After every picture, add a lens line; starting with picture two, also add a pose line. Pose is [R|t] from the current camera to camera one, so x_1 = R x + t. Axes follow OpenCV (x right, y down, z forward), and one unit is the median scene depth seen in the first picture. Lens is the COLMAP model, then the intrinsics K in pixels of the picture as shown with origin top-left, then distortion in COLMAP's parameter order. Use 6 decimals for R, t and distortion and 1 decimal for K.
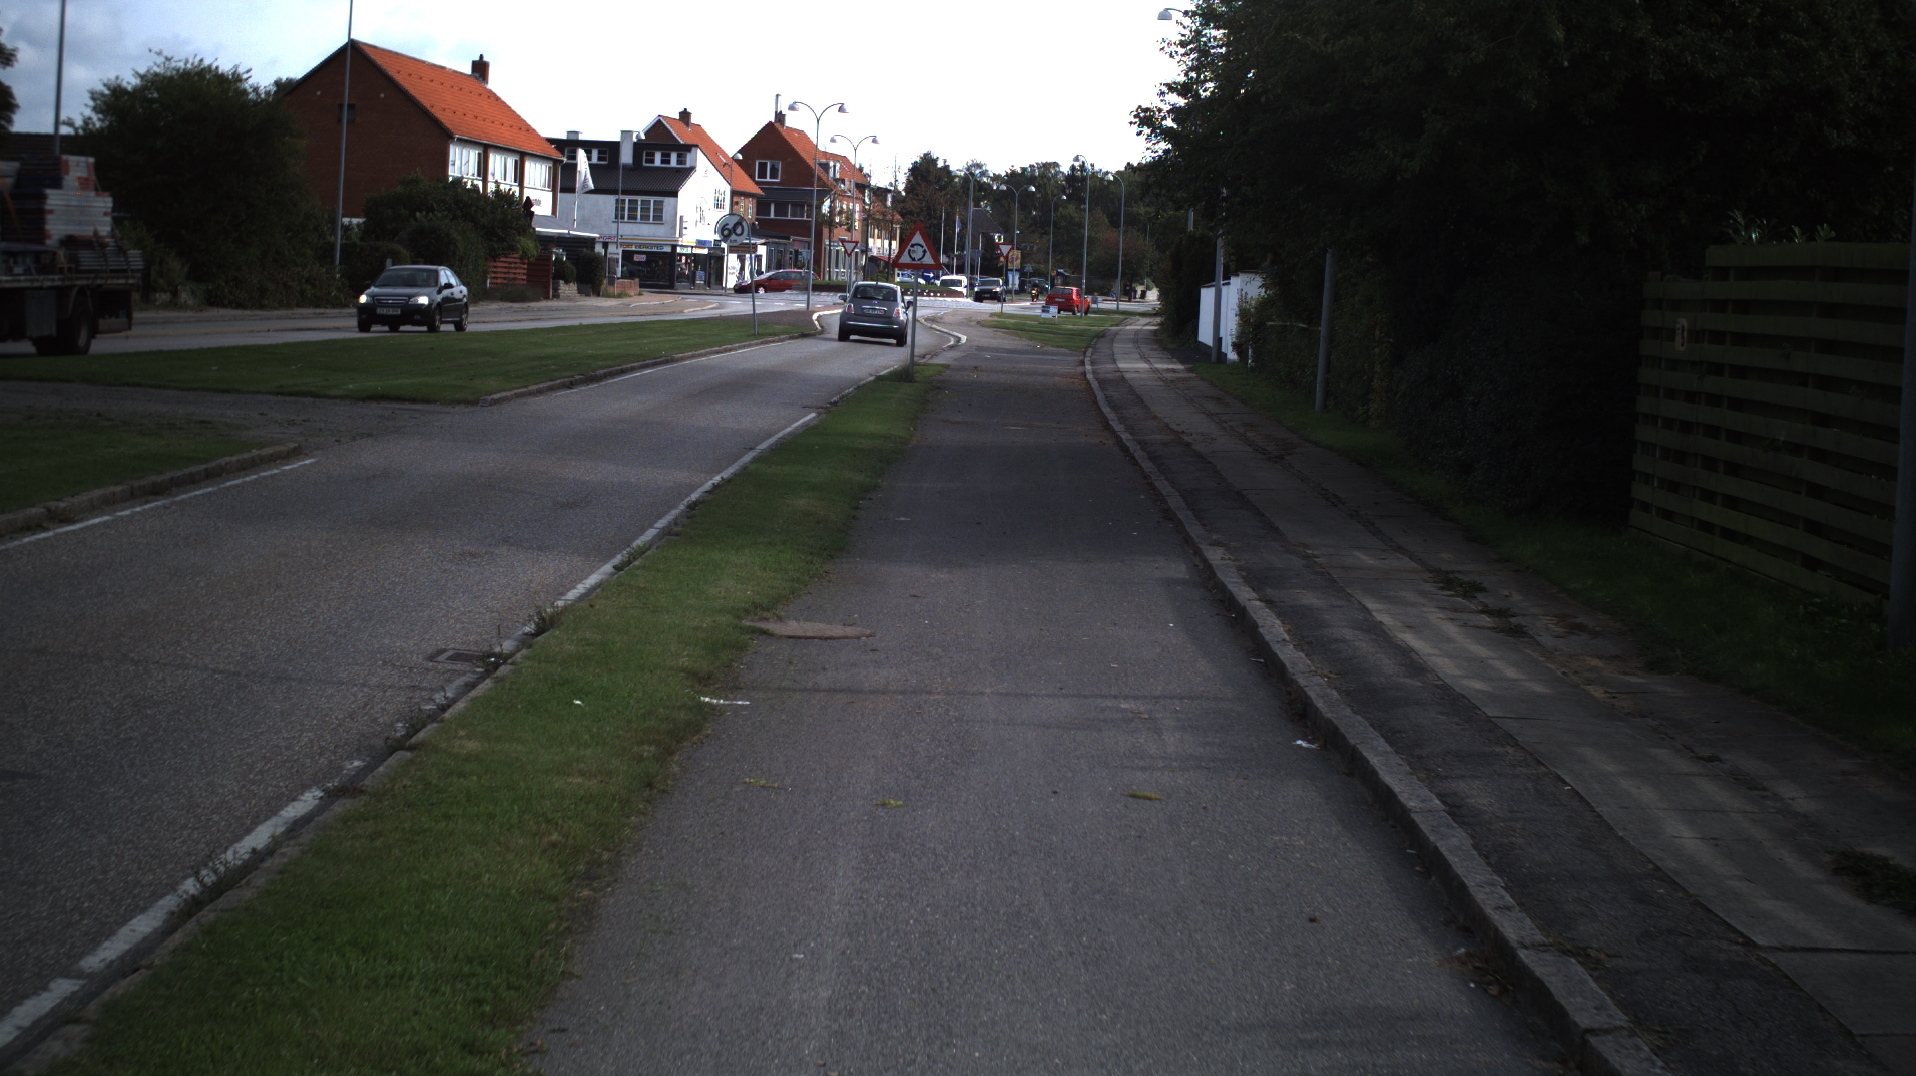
lens RADIAL K [[1978.5, 0, 958.0], [0, 1978.5, 538.0], [0, 0, 1]] dist [-0.145792, 0.034569]
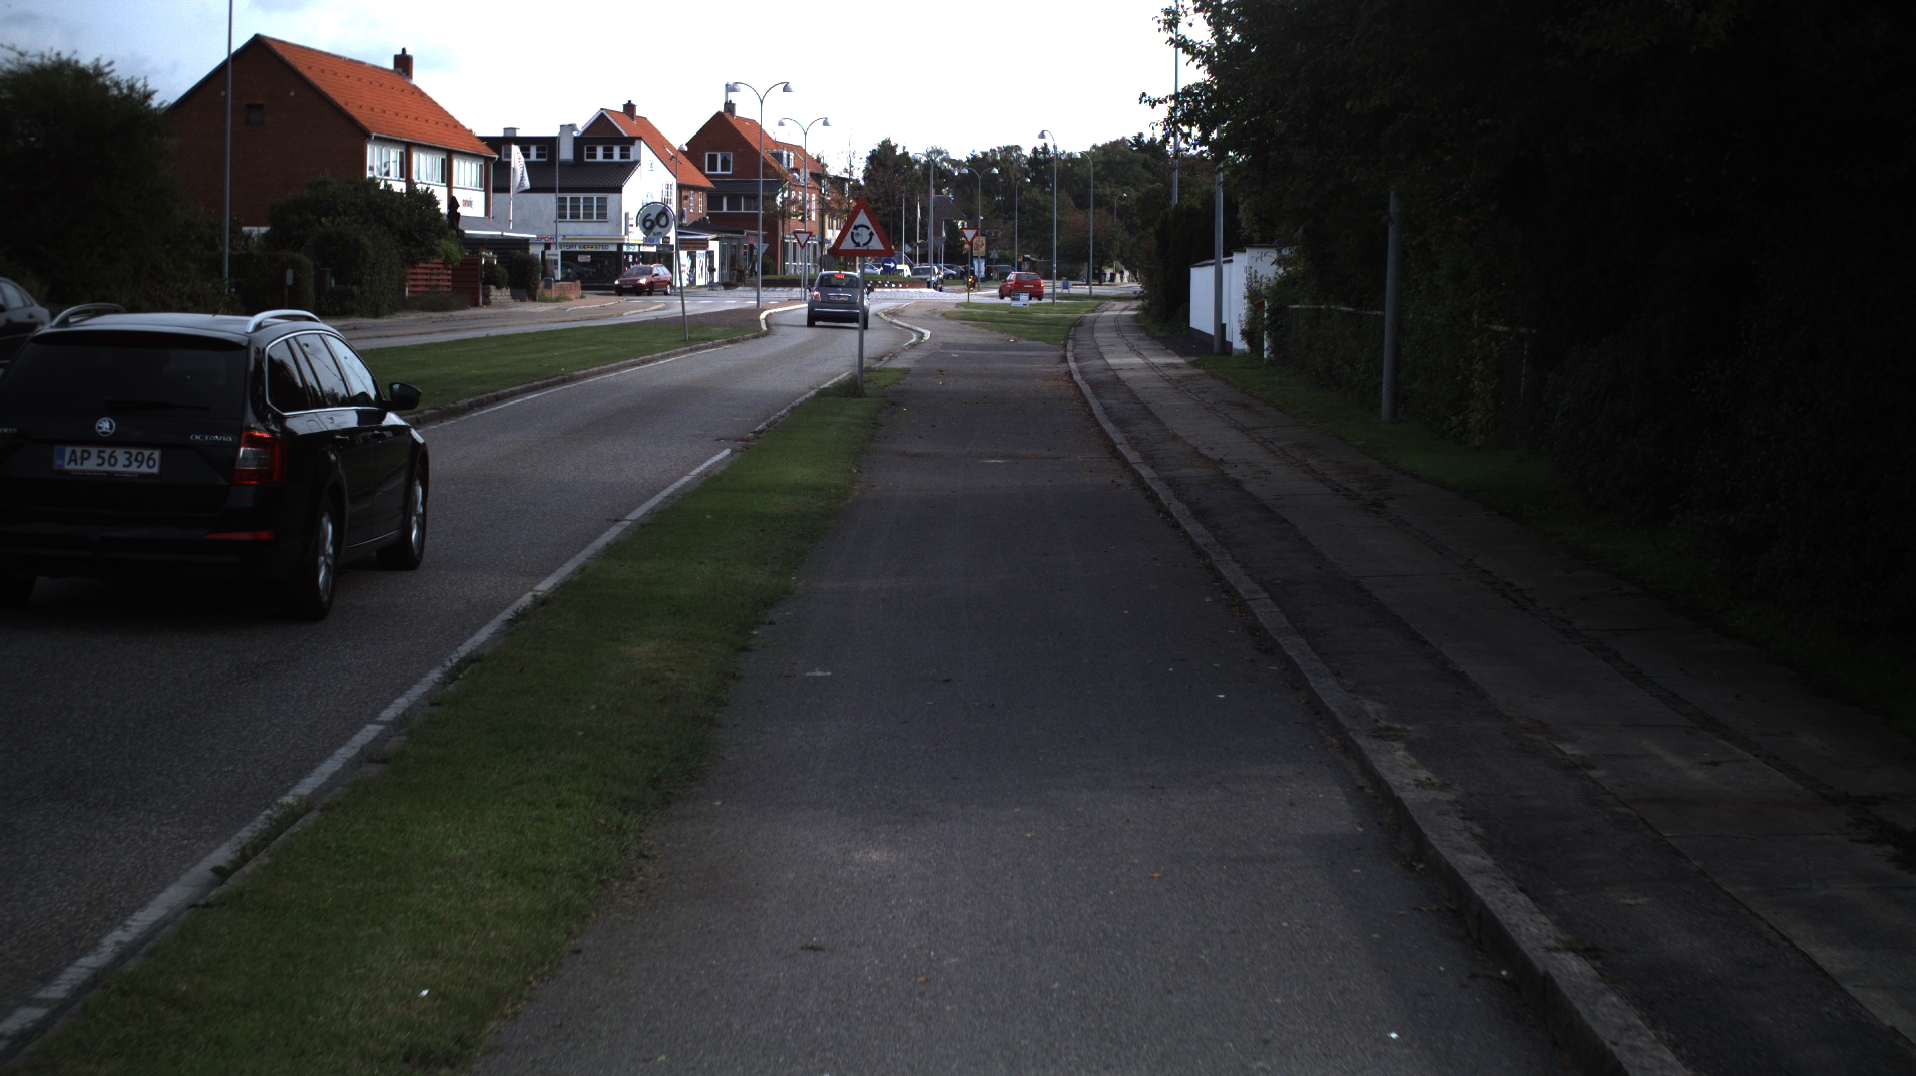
lens RADIAL K [[1978.5, 0, 958.0], [0, 1978.5, 538.0], [0, 0, 1]] dist [-0.145792, 0.034569]
pose [[0.999191, -0.038214, 0.012535, 0.001621], [0.038146, 0.999256, 0.005635, -0.010631], [-0.012741, -0.005152, 0.999906, 0.084662]]
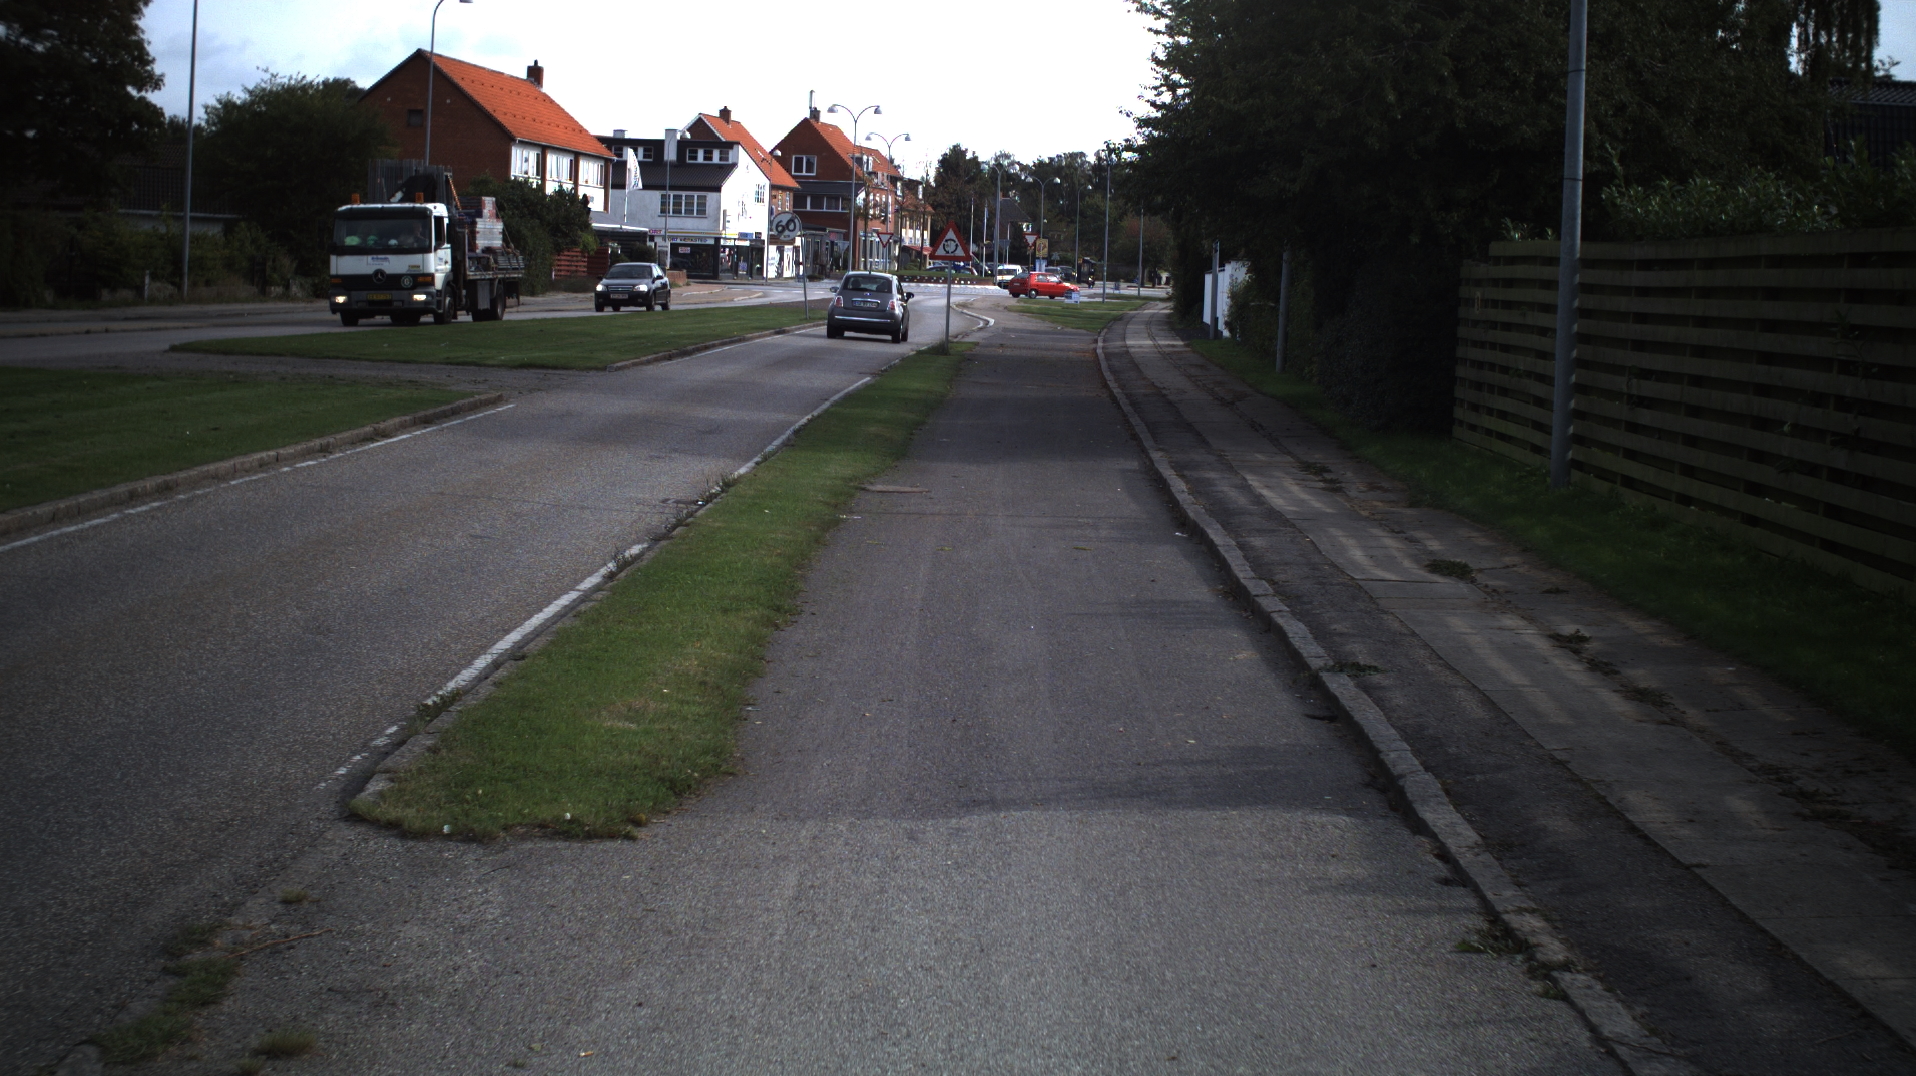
lens RADIAL K [[1978.5, 0, 958.0], [0, 1978.5, 538.0], [0, 0, 1]] dist [-0.145792, 0.034569]
pose [[0.999843, -0.007275, -0.016175, 0.000782], [0.007370, 0.999956, 0.005866, 0.010822], [0.016131, -0.005984, 0.999852, -0.085345]]
